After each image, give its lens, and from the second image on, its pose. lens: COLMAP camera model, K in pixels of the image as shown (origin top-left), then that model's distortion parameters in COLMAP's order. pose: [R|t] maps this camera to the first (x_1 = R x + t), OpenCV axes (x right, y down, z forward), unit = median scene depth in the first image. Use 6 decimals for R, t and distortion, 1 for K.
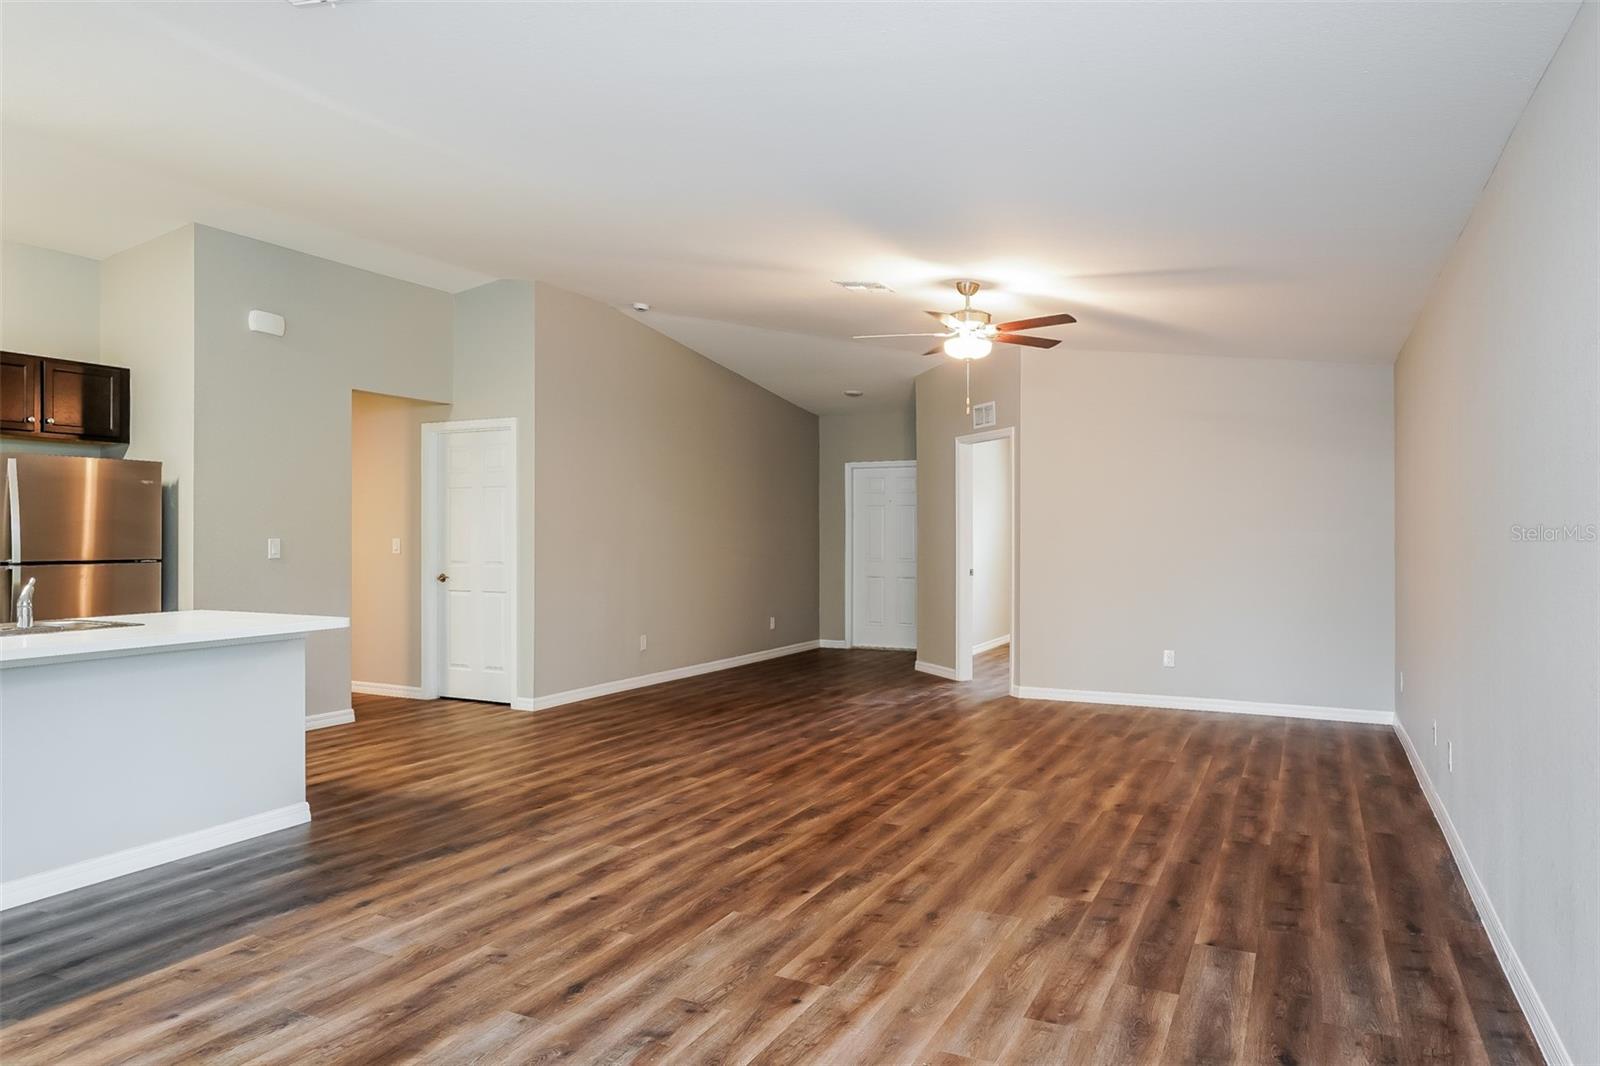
lens RADIAL K [[1048.0, 0, 812.4], [0, 1048.0, 538.4], [0, 0, 1]] dist [-0.095525, 0.099962]
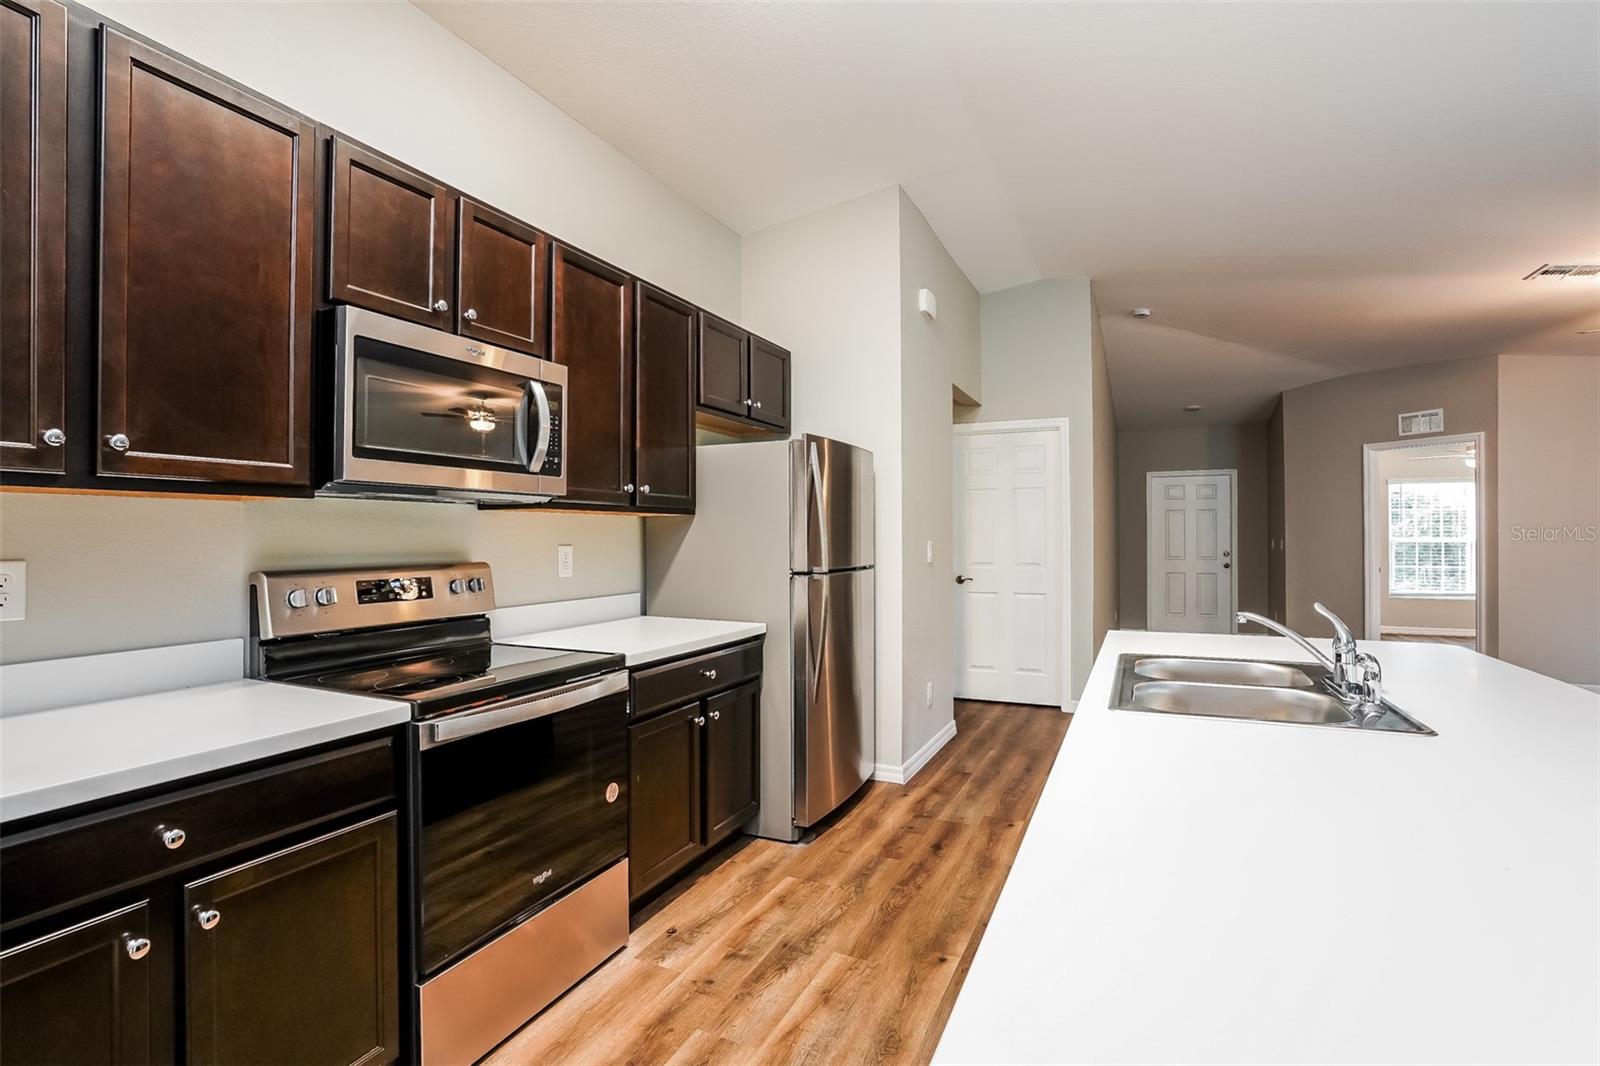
lens RADIAL K [[779.9, 0, 791.0], [0, 779.9, 531.9], [0, 0, 1]] dist [-0.019587, 0.000092]
pose [[0.999614, -0.004531, 0.027424, -0.820317], [0.004830, 0.999930, -0.010837, -0.000830], [-0.027373, 0.010966, 0.999565, 0.384921]]
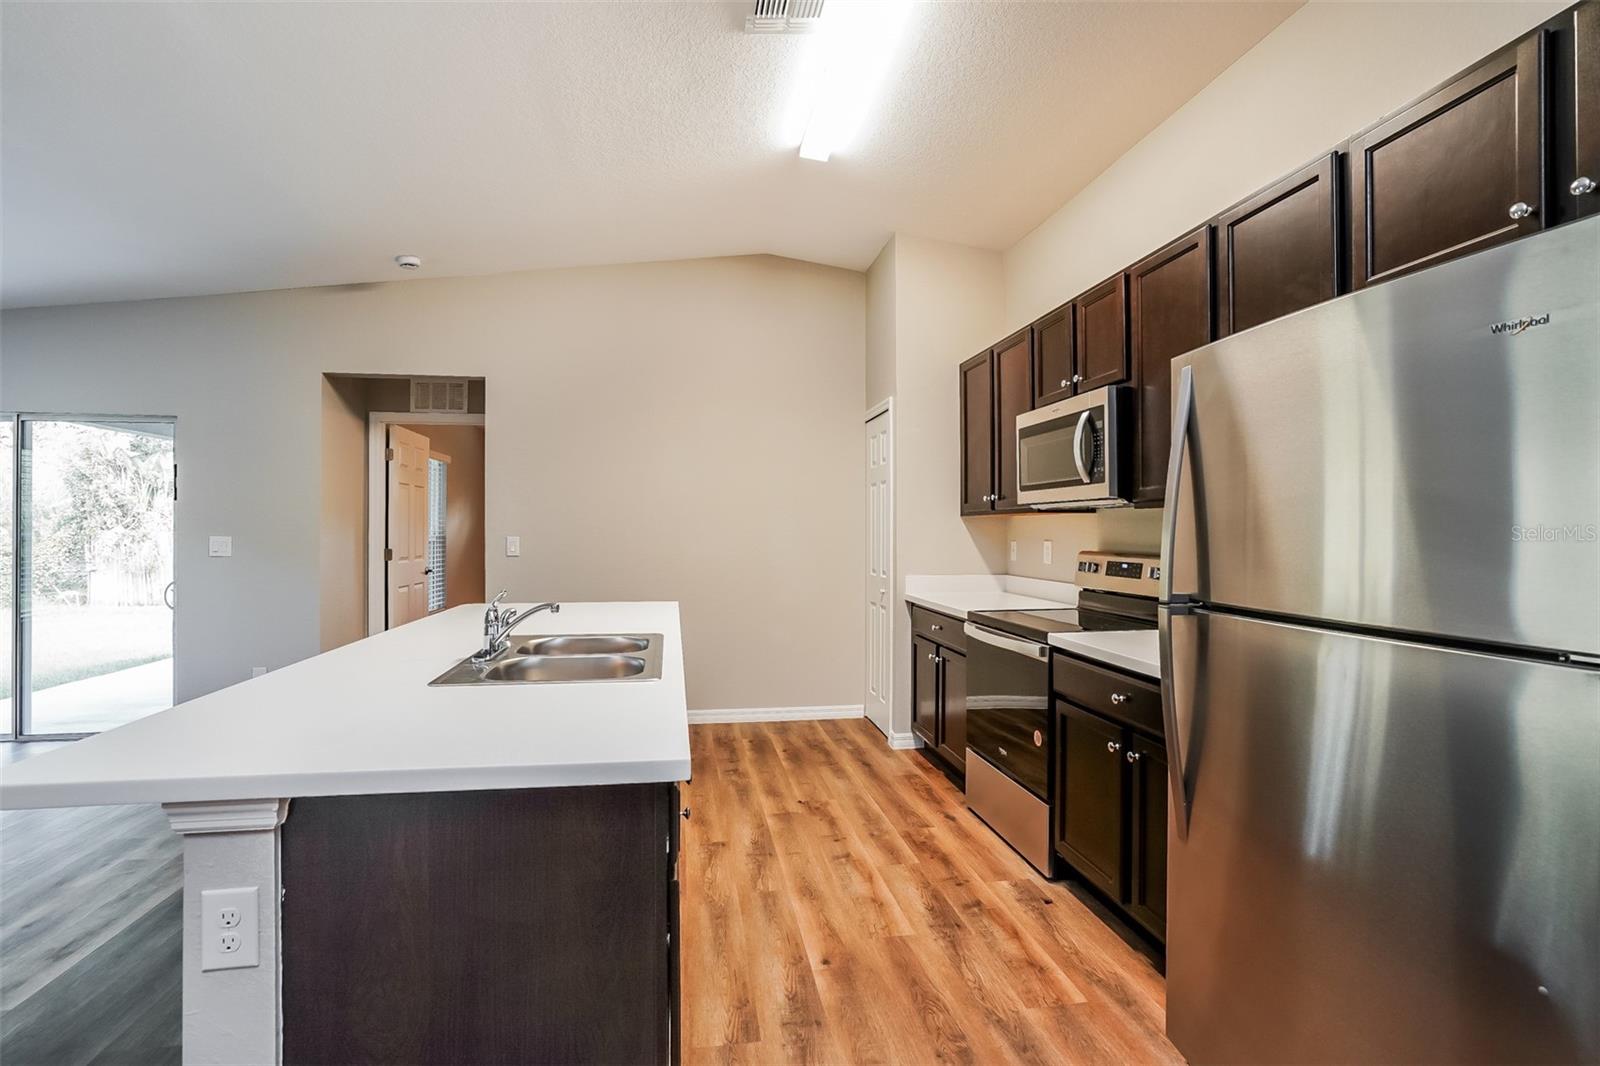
lens RADIAL K [[759.3, 0, 800.0], [0, 759.3, 533.0], [0, 0, 1]] dist [-0.017853, 0.016169]
pose [[-0.809625, -0.001602, -0.586946, -0.451029], [-0.008061, 0.999932, 0.008390, -0.007186], [0.586893, 0.011524, -0.809583, 1.180598]]
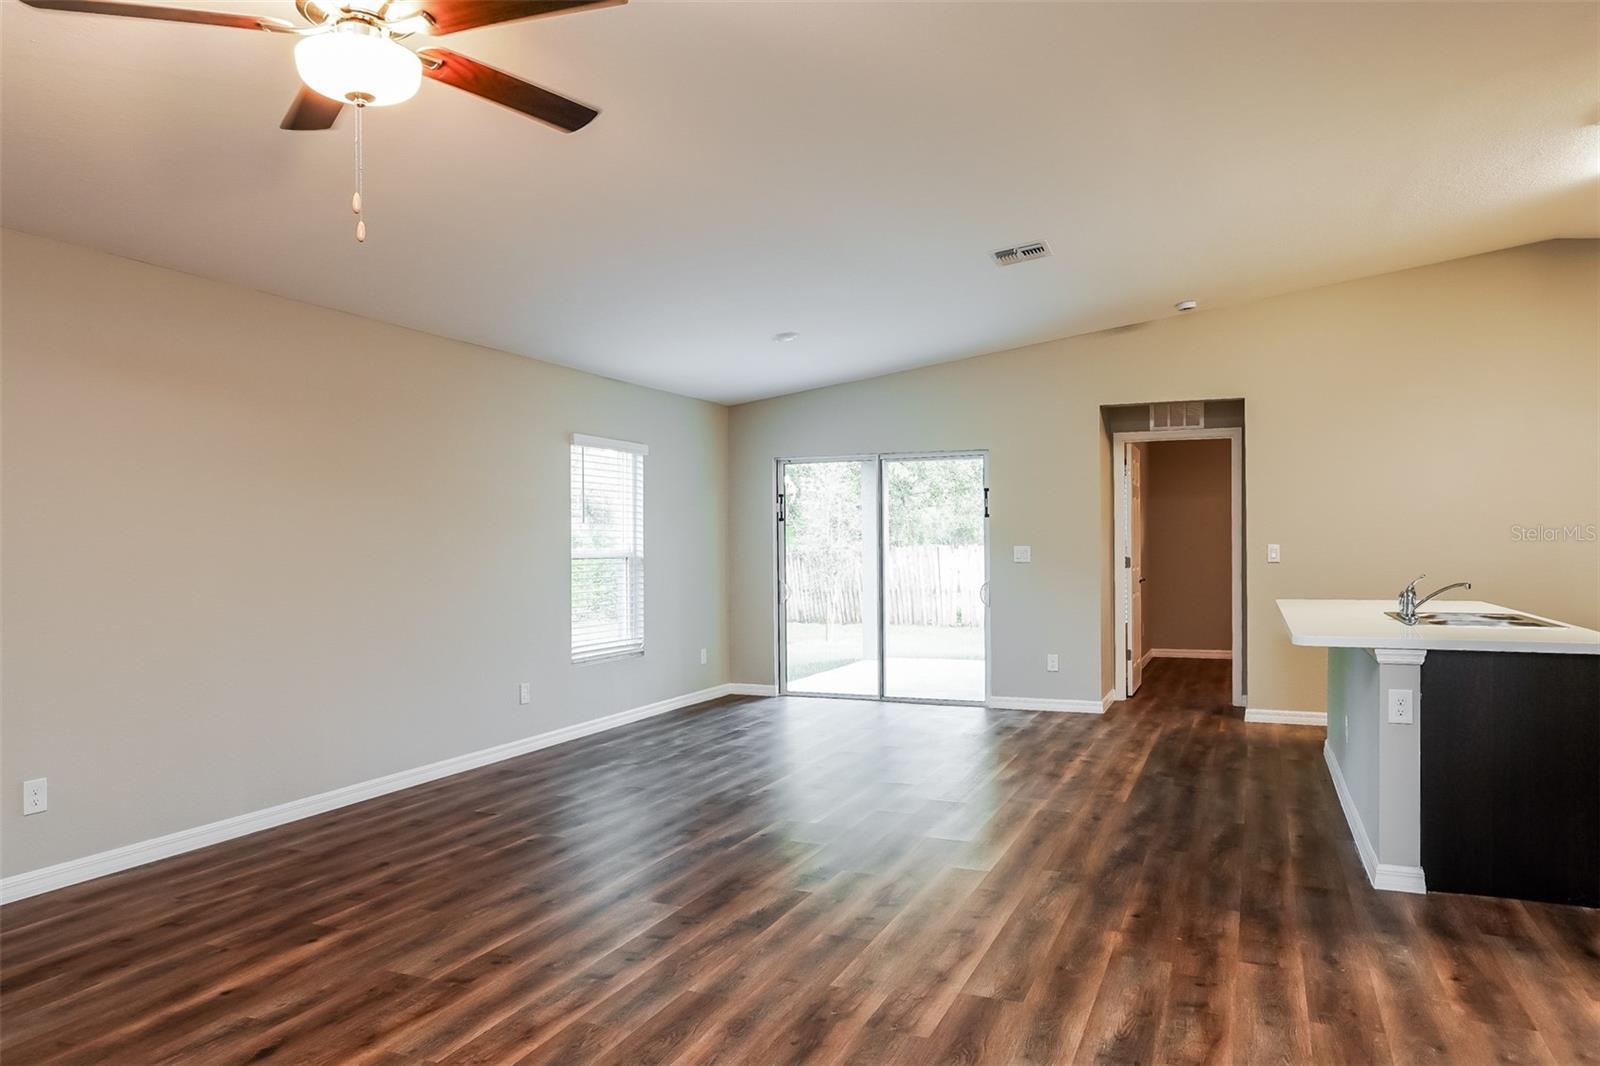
lens RADIAL K [[1048.0, 0, 812.4], [0, 1048.0, 538.4], [0, 0, 1]] dist [-0.095525, 0.099962]
pose [[-0.998501, 0.005936, -0.054409, 0.000152], [0.005766, 0.999978, 0.003278, -0.007684], [0.054427, 0.002959, -0.998513, 1.572851]]
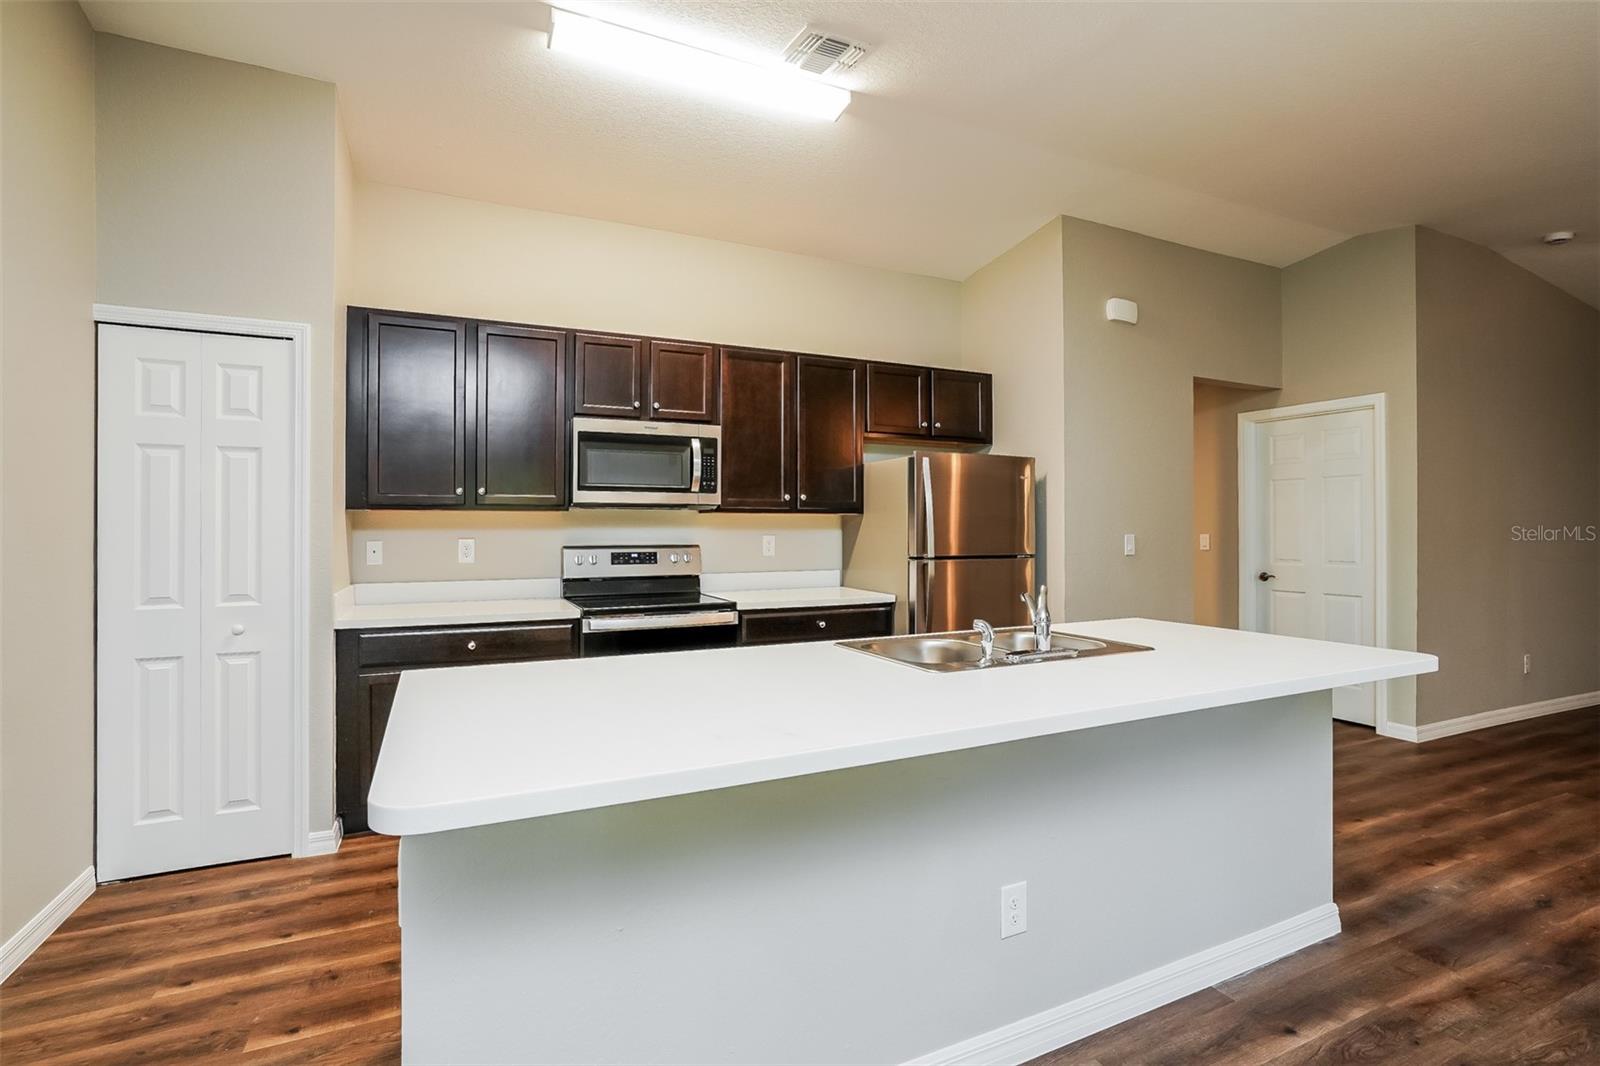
lens RADIAL K [[759.3, 0, 800.0], [0, 759.3, 533.0], [0, 0, 1]] dist [-0.017853, 0.016169]
pose [[0.788895, 0.002273, -0.614523, -0.407719], [-0.002191, 0.999997, 0.000885, -0.001262], [0.614524, 0.000649, 0.788898, 0.310484]]
